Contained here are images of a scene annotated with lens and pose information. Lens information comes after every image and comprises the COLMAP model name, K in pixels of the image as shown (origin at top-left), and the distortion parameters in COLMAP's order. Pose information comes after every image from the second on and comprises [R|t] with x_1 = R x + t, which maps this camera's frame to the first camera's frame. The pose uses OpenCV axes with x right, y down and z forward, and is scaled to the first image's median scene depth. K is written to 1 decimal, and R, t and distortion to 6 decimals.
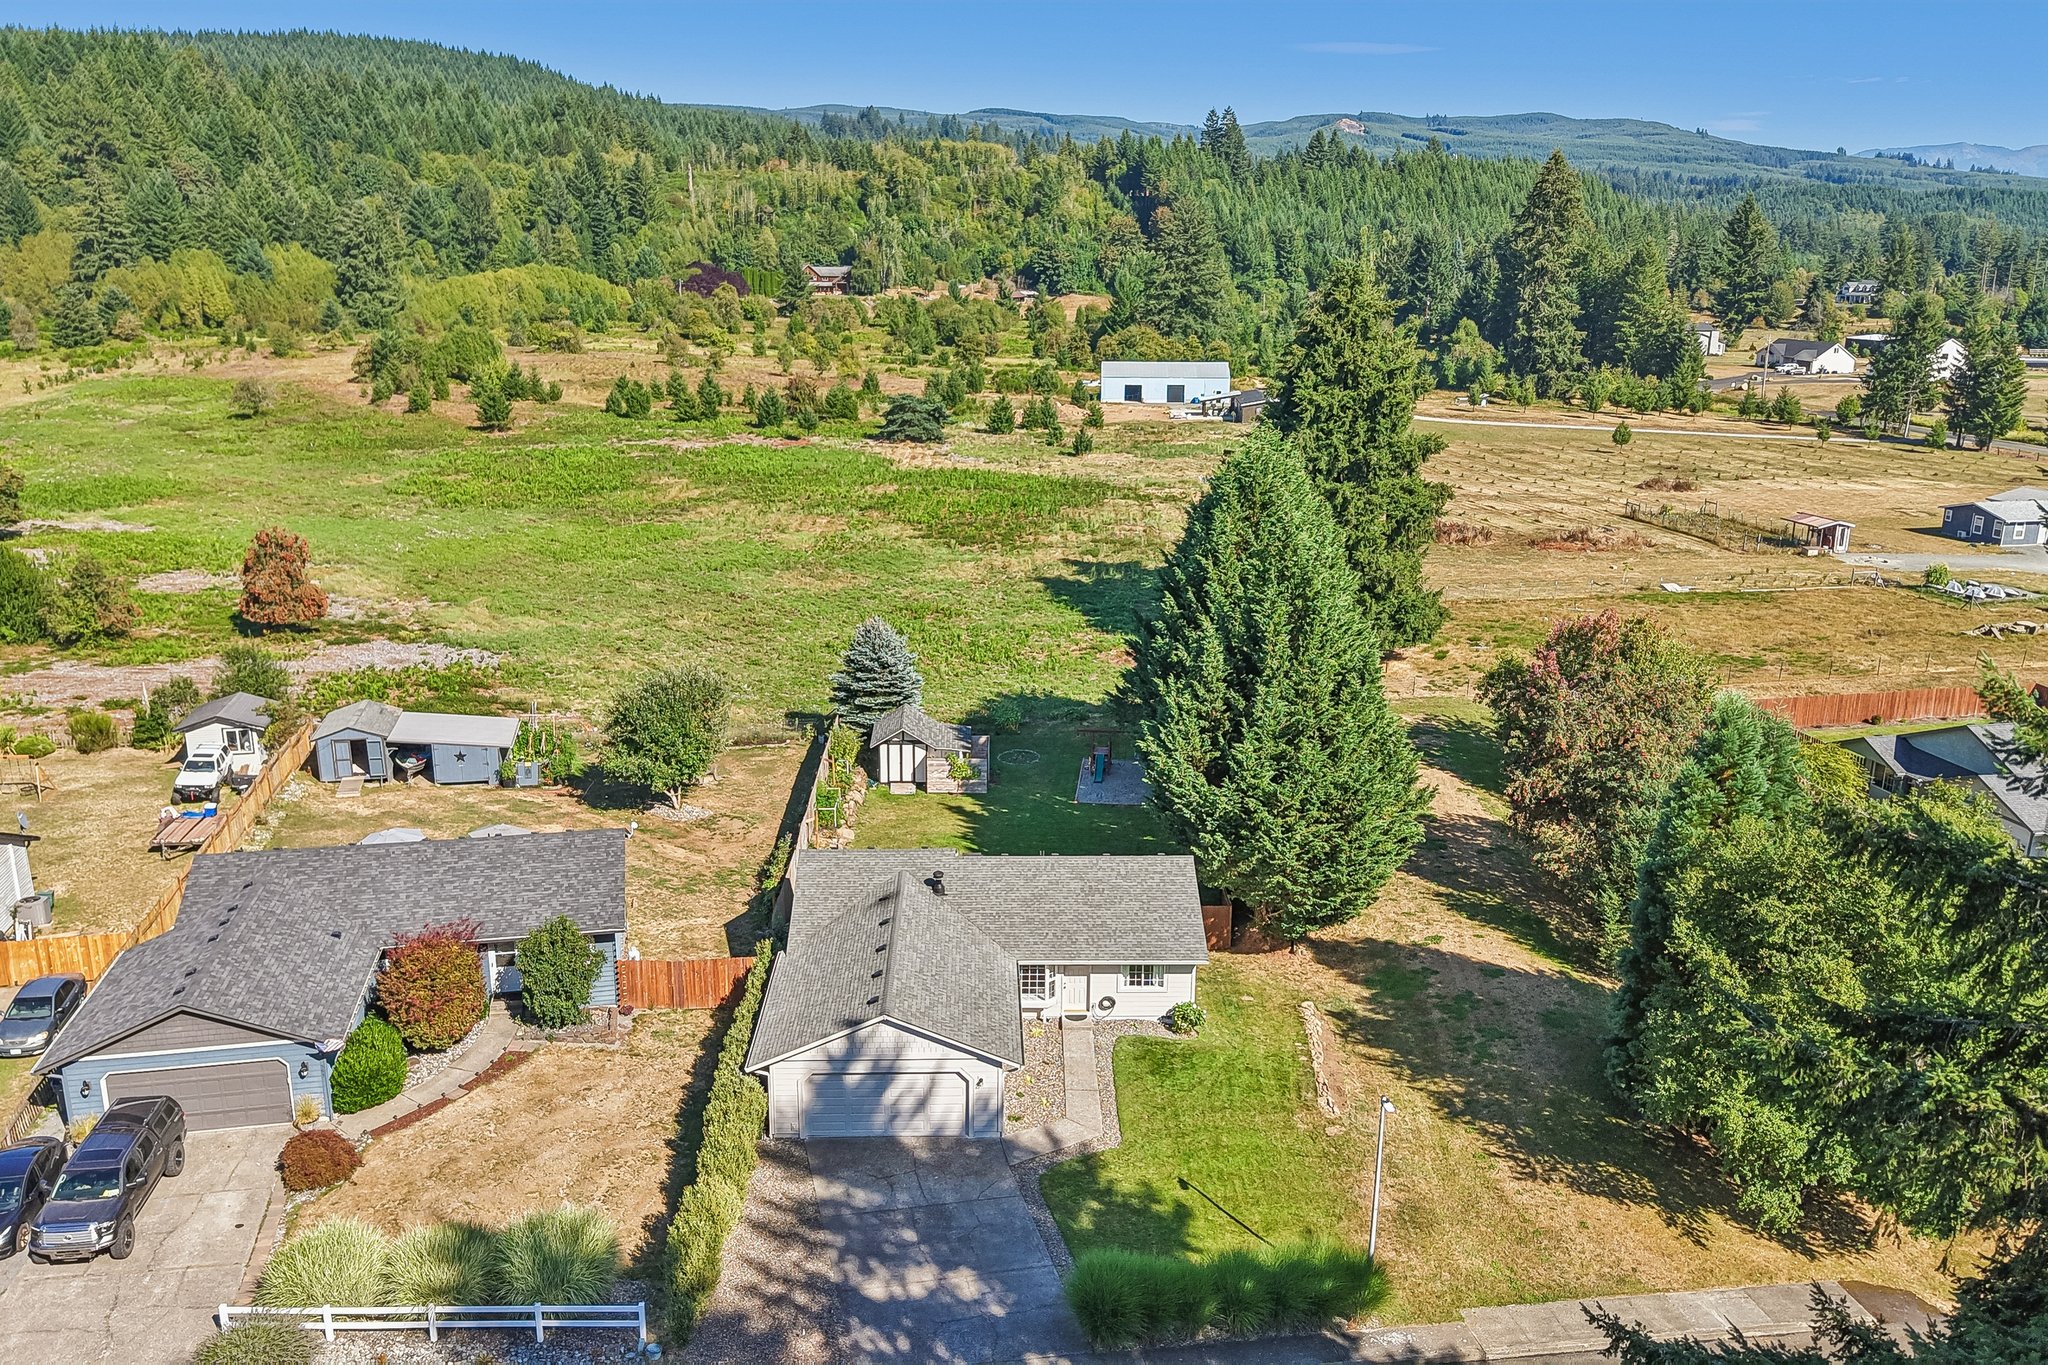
lens RADIAL K [[1624.5, 0, 1020.9], [0, 1624.5, 712.5], [0, 0, 1]] dist [0.033196, -0.052936]
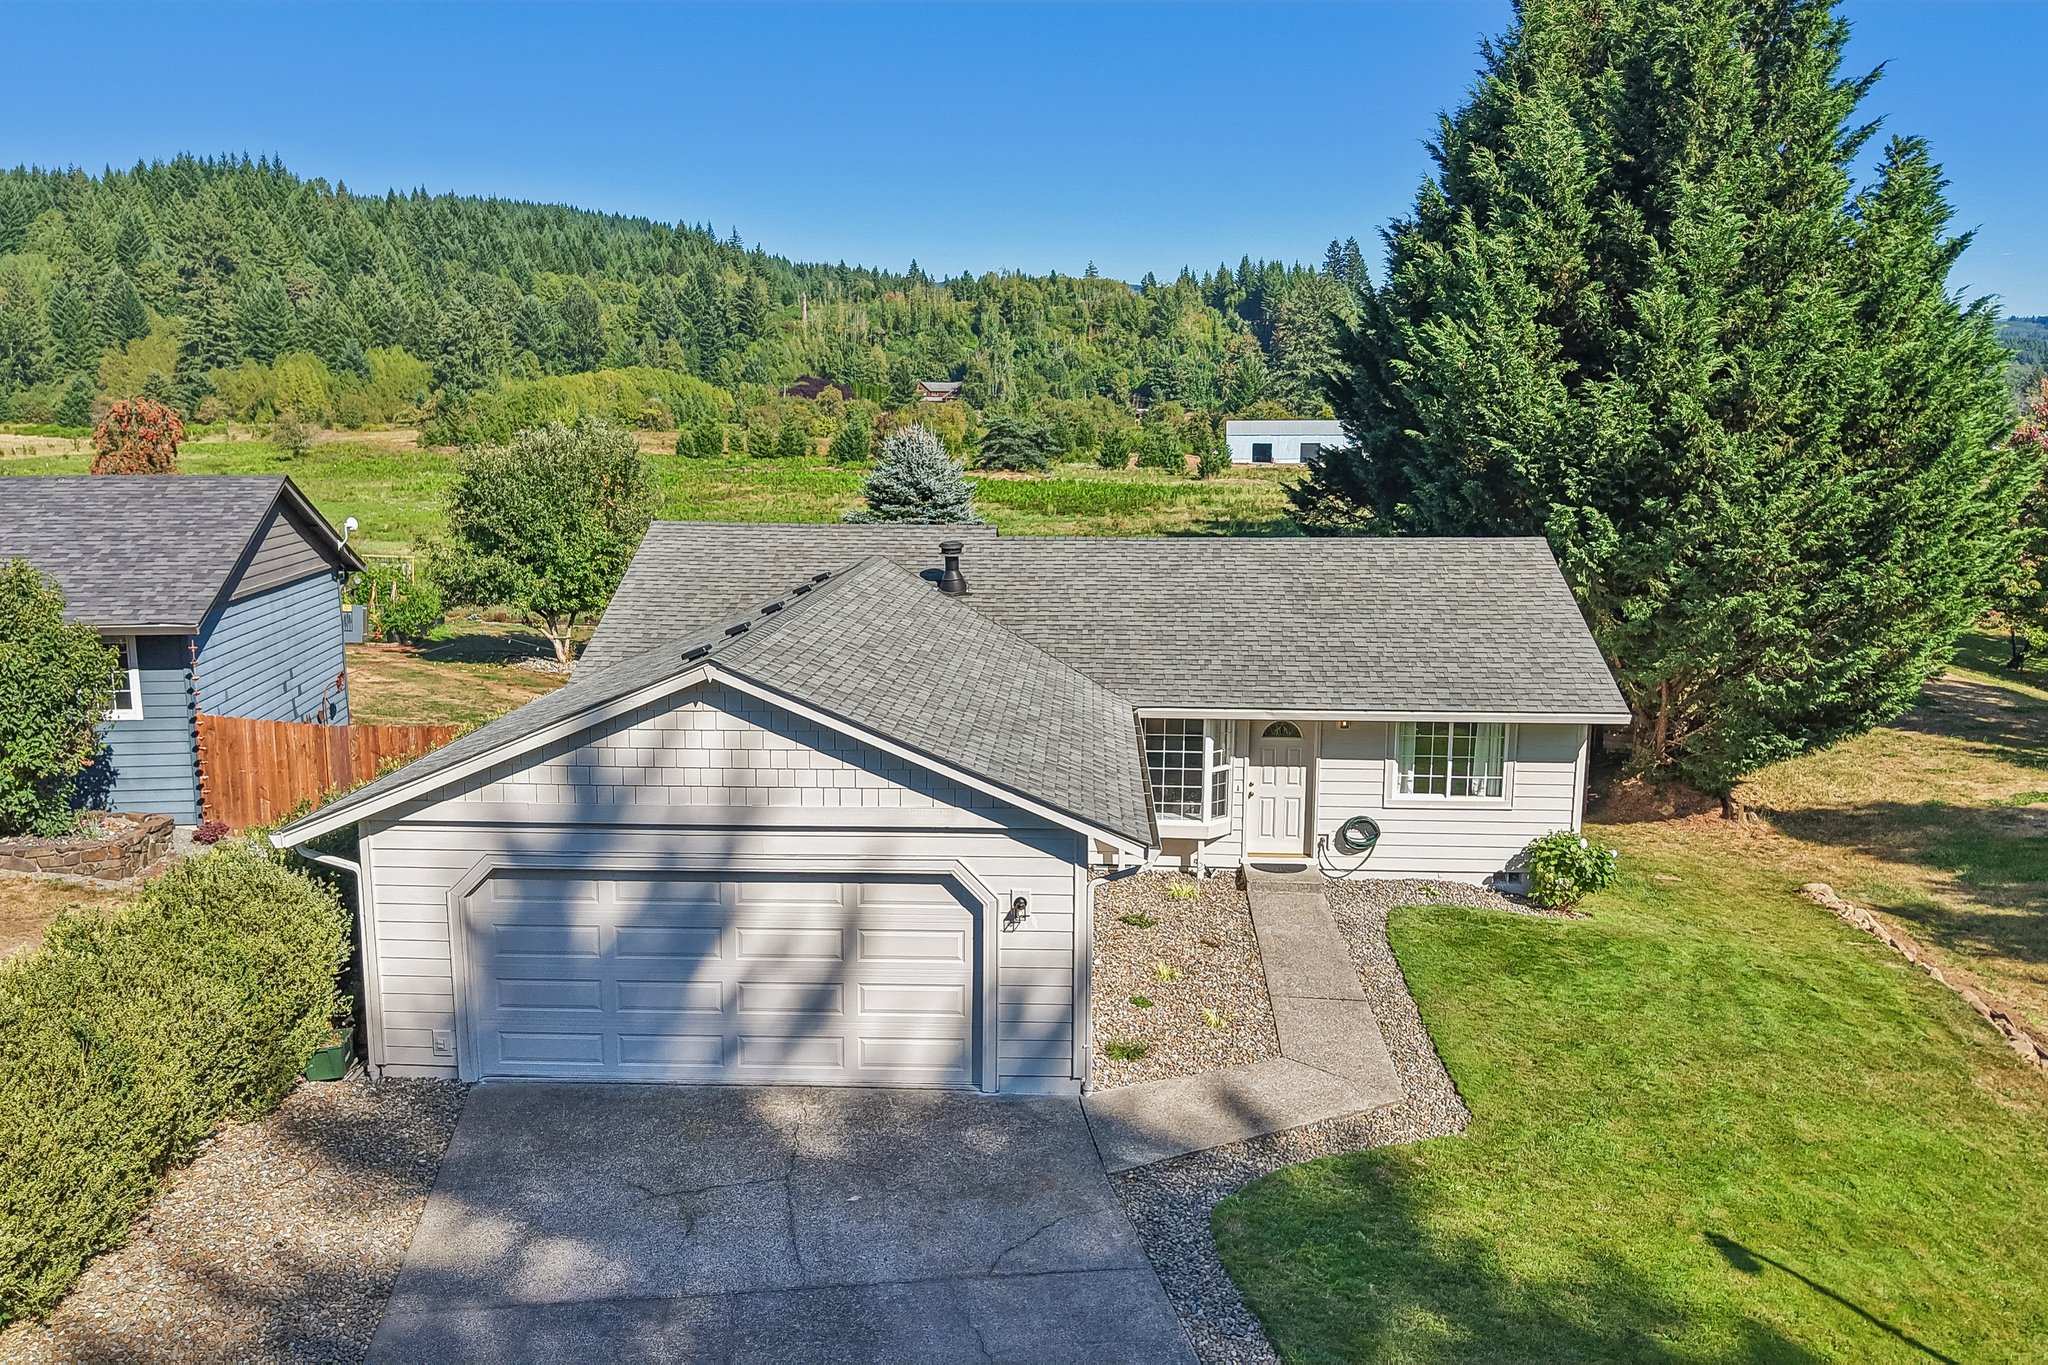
lens RADIAL K [[1619.2, 0, 1020.2], [0, 1619.2, 708.9], [0, 0, 1]] dist [0.052481, -0.087333]
pose [[0.997542, 0.010212, -0.069329, -0.000524], [-0.017324, 0.994555, -0.102767, 0.039778], [0.067902, 0.103716, 0.992286, 0.124167]]
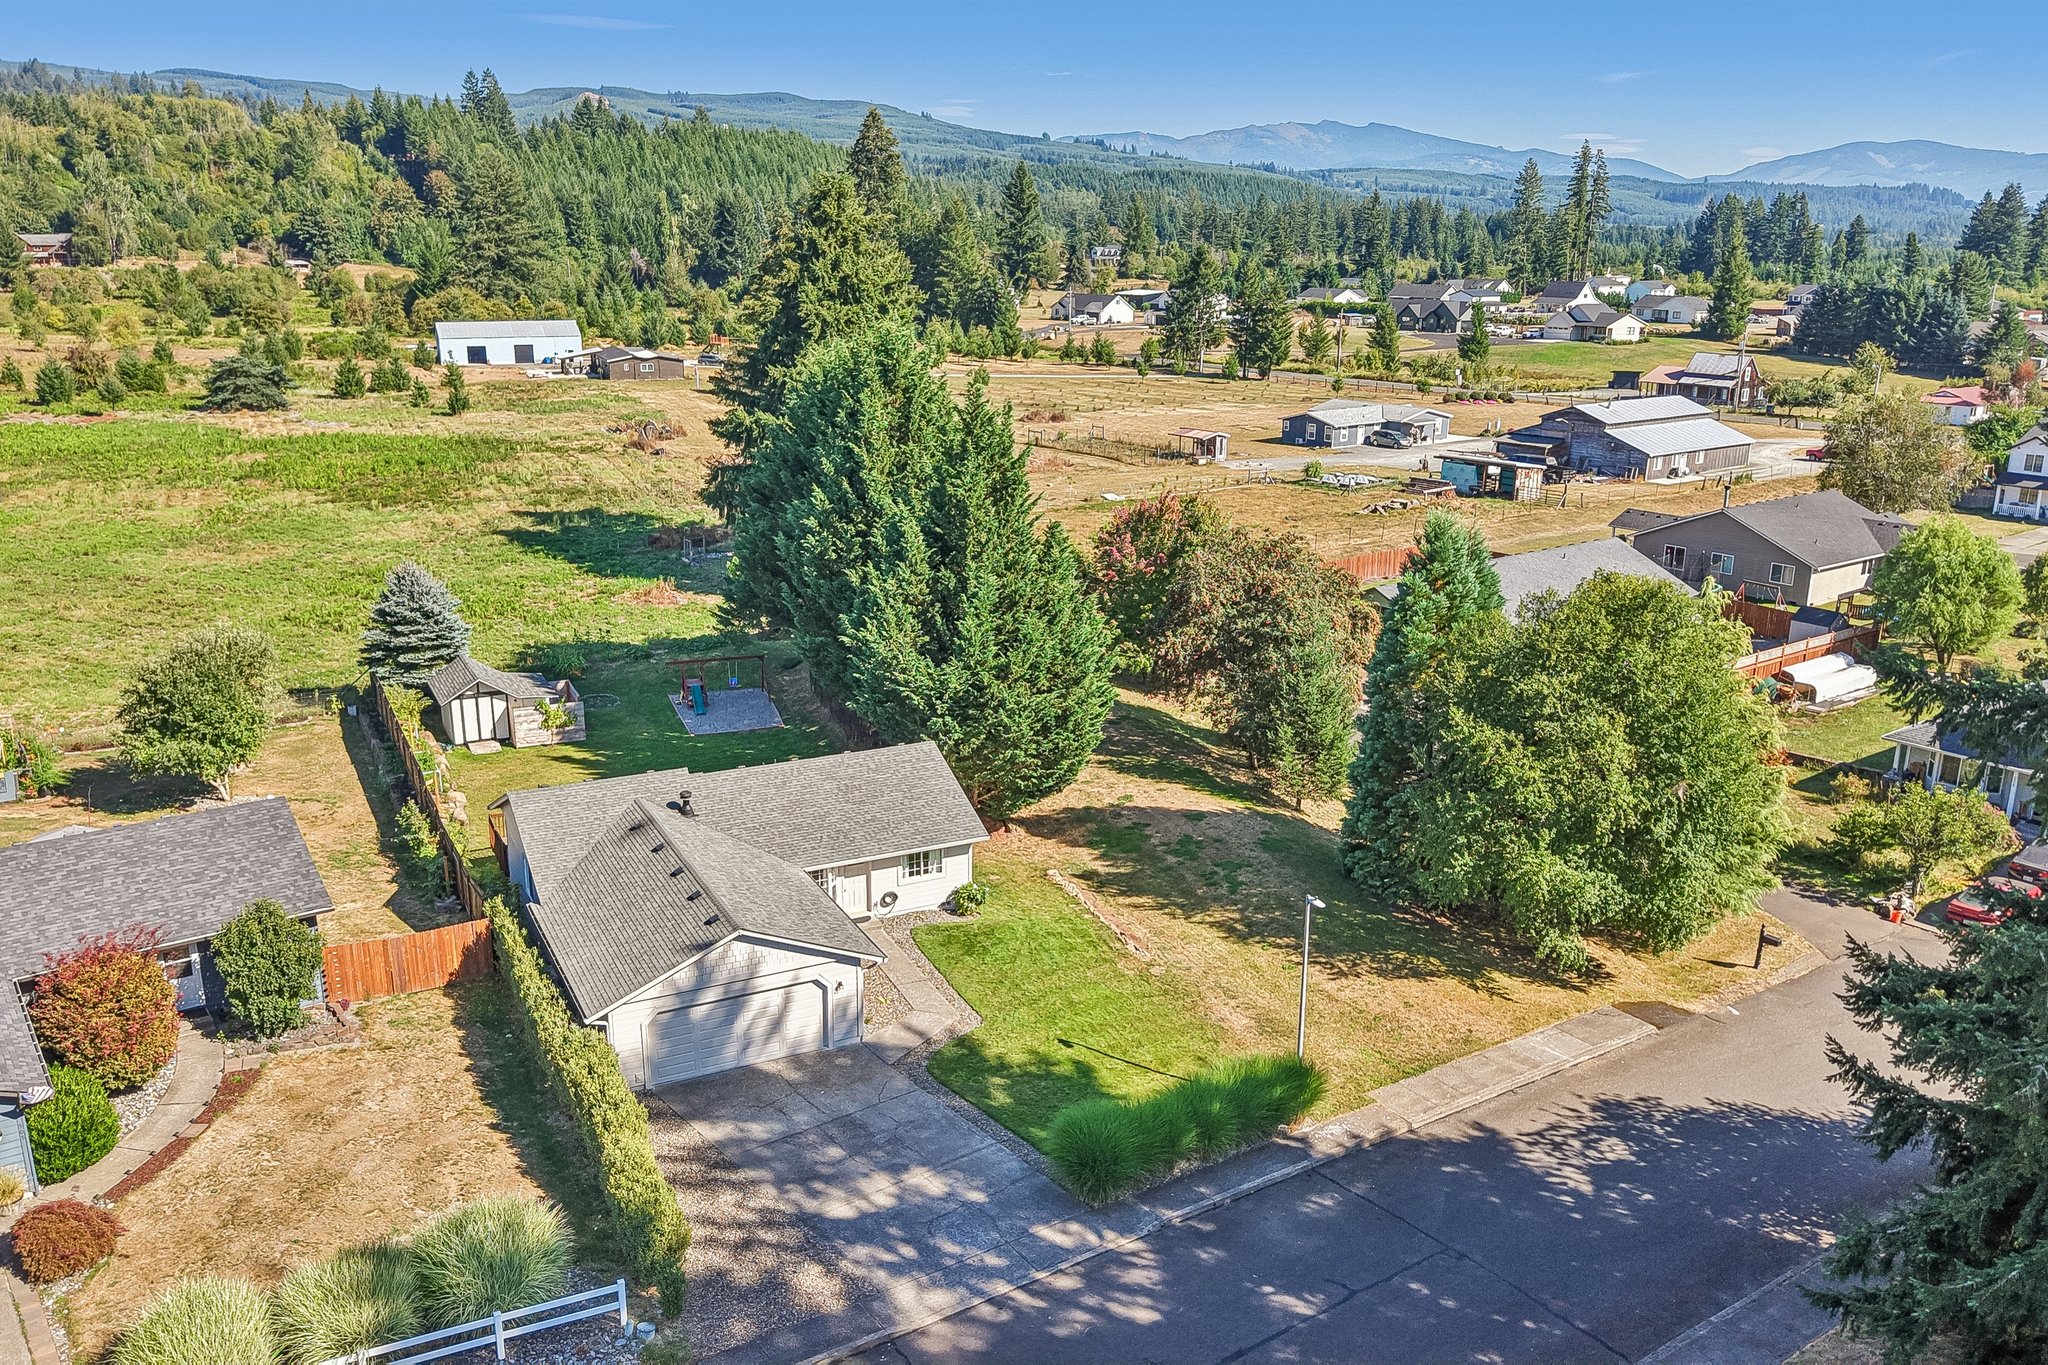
lens RADIAL K [[1624.5, 0, 1020.9], [0, 1624.5, 712.5], [0, 0, 1]] dist [0.033196, -0.052936]
pose [[0.907677, -0.121823, 0.401600, -0.051153], [0.116955, 0.992458, 0.036721, 0.009386], [-0.403044, 0.013638, 0.915079, 0.020677]]
